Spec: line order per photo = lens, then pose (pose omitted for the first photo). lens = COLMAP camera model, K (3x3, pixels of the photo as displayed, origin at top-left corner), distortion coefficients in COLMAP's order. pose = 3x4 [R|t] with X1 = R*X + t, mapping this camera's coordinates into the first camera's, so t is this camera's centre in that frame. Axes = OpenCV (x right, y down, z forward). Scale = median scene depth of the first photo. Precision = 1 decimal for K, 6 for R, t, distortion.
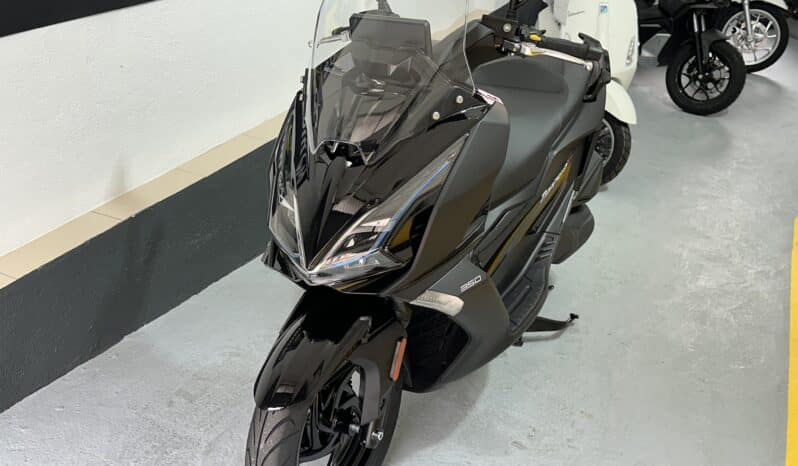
lens RADIAL K [[760.8, 0, 397.1], [0, 760.8, 234.3], [0, 0, 1]] dist [0.042646, 0.000000]
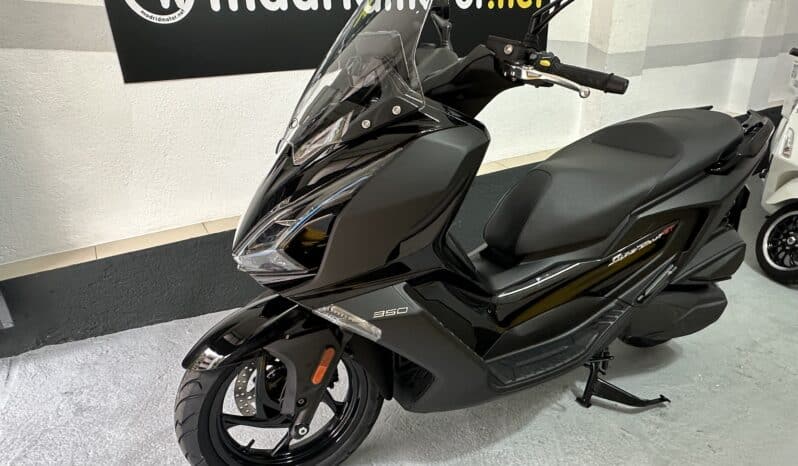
lens RADIAL K [[484.1, 0, 397.2], [0, 484.1, 237.6], [0, 0, 1]] dist [-0.001815, 0.000912]
pose [[0.817955, 0.198451, -0.539969, 0.297856], [-0.225677, 0.974069, 0.016132, -0.026397], [0.529168, 0.108664, 0.841530, 0.366683]]
